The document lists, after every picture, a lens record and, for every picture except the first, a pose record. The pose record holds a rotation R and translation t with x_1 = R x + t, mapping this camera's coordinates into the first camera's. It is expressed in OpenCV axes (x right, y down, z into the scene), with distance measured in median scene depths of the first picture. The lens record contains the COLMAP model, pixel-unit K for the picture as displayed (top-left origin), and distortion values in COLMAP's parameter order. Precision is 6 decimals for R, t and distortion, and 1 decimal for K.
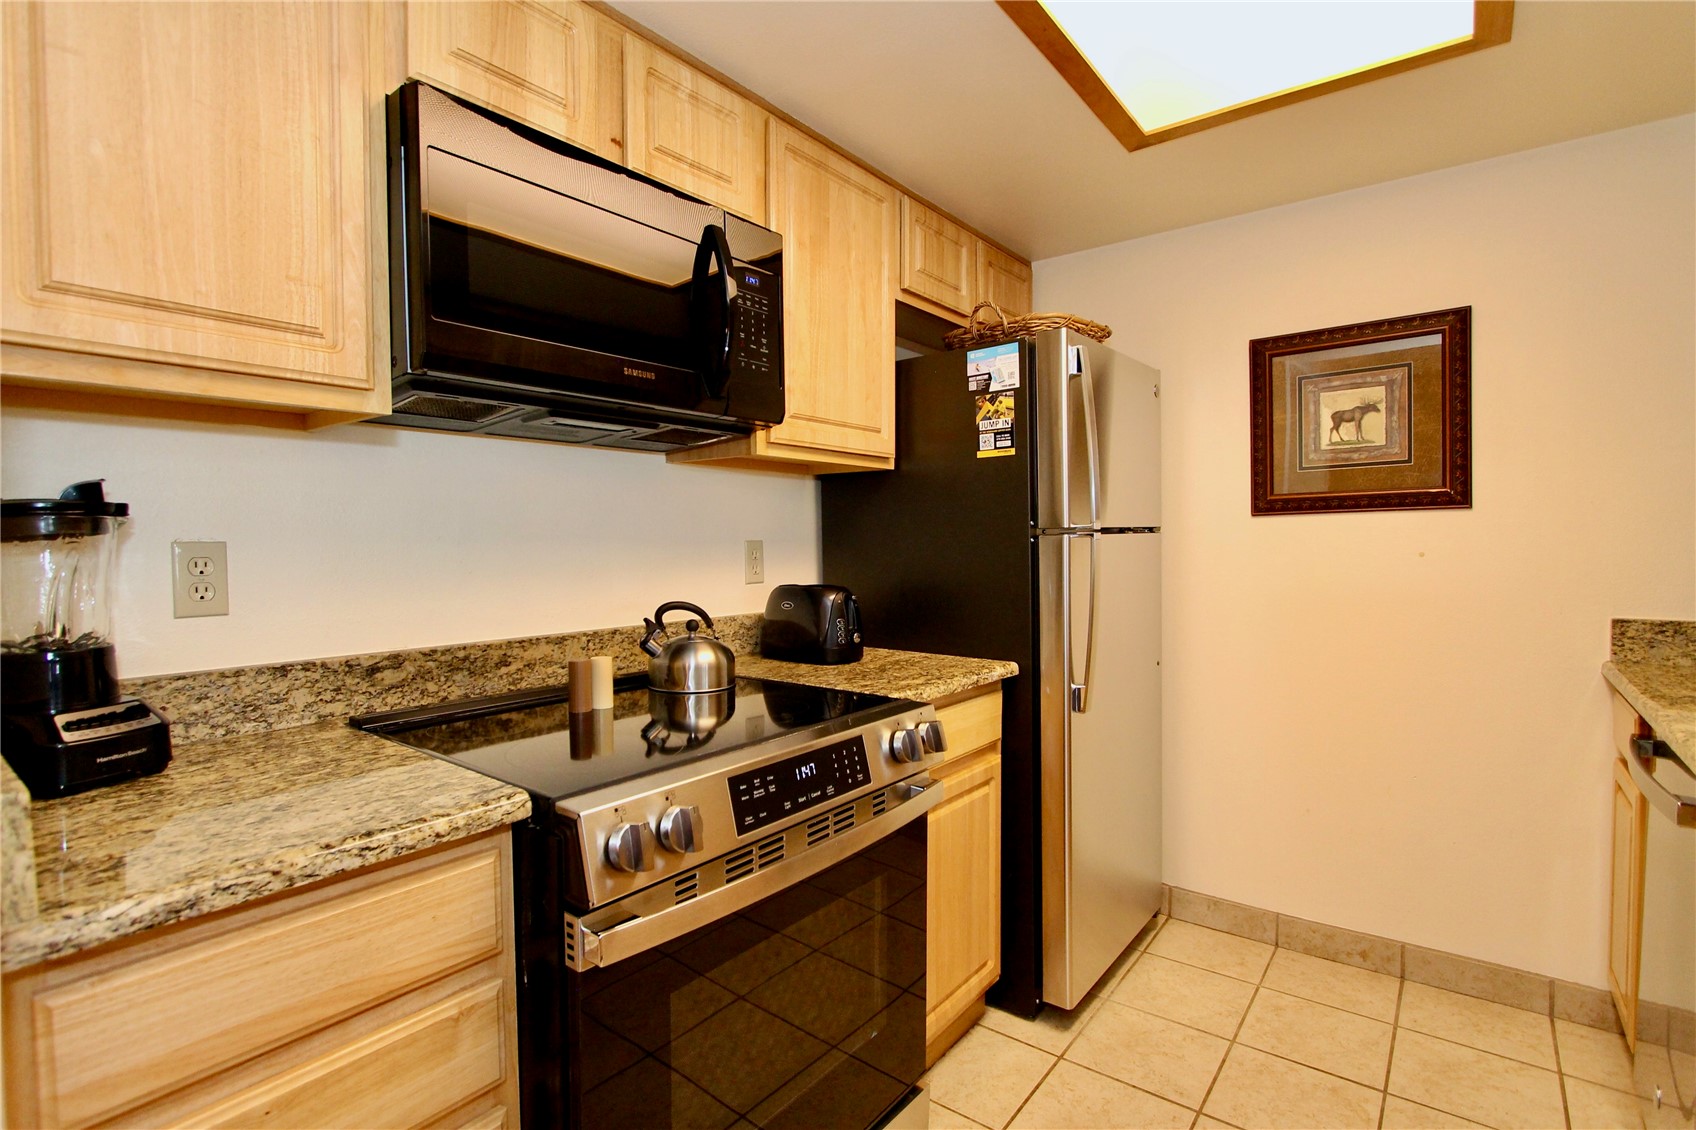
lens RADIAL K [[819.4, 0, 853.0], [0, 819.4, 566.6], [0, 0, 1]] dist [-0.012089, 0.000680]
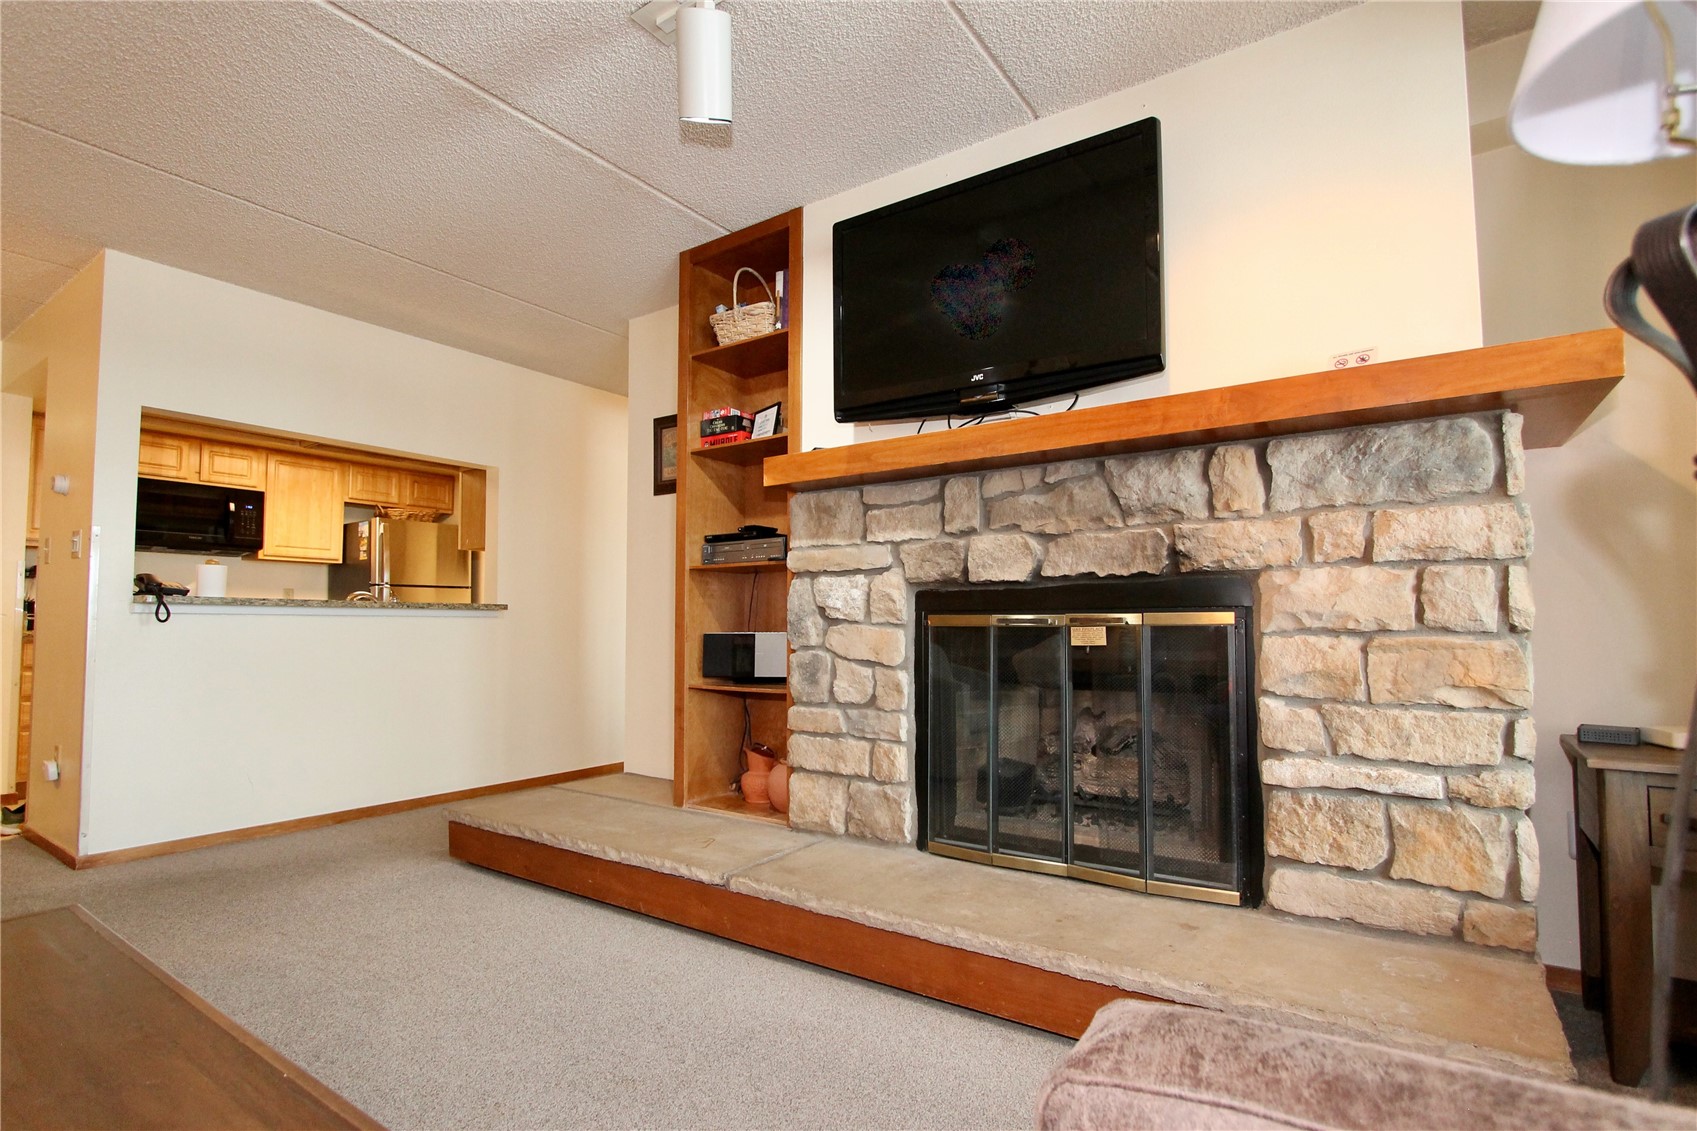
lens RADIAL K [[819.9, 0, 848.2], [0, 819.9, 570.4], [0, 0, 1]] dist [-0.012089, 0.000680]
pose [[0.998225, 0.018974, 0.056456, 2.228102], [-0.013643, 0.995539, -0.093360, 0.194212], [-0.057976, 0.092424, 0.994031, -2.542506]]
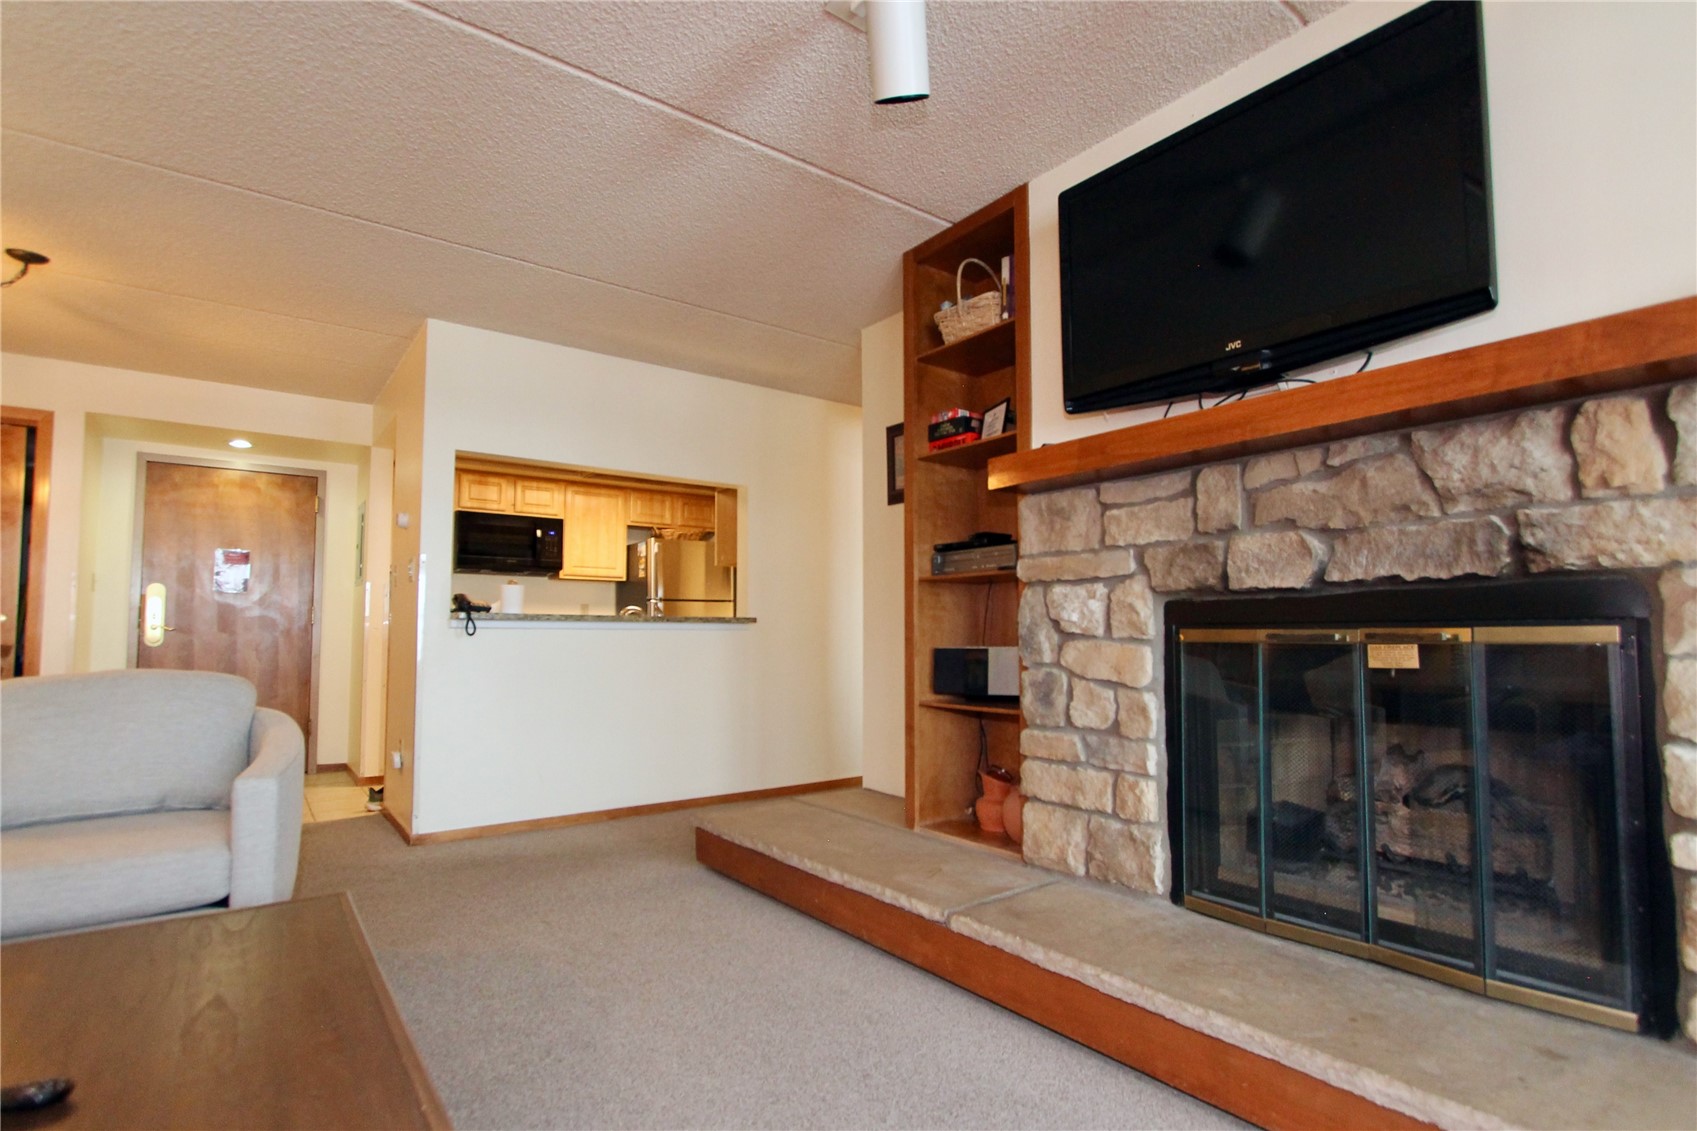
lens RADIAL K [[819.9, 0, 852.6], [0, 819.9, 575.5], [0, 0, 1]] dist [-0.012089, 0.000680]
pose [[0.965312, -0.002682, -0.261087, 2.322264], [-0.021996, 0.995558, -0.091550, 0.173991], [0.260173, 0.094117, 0.960964, -2.391182]]
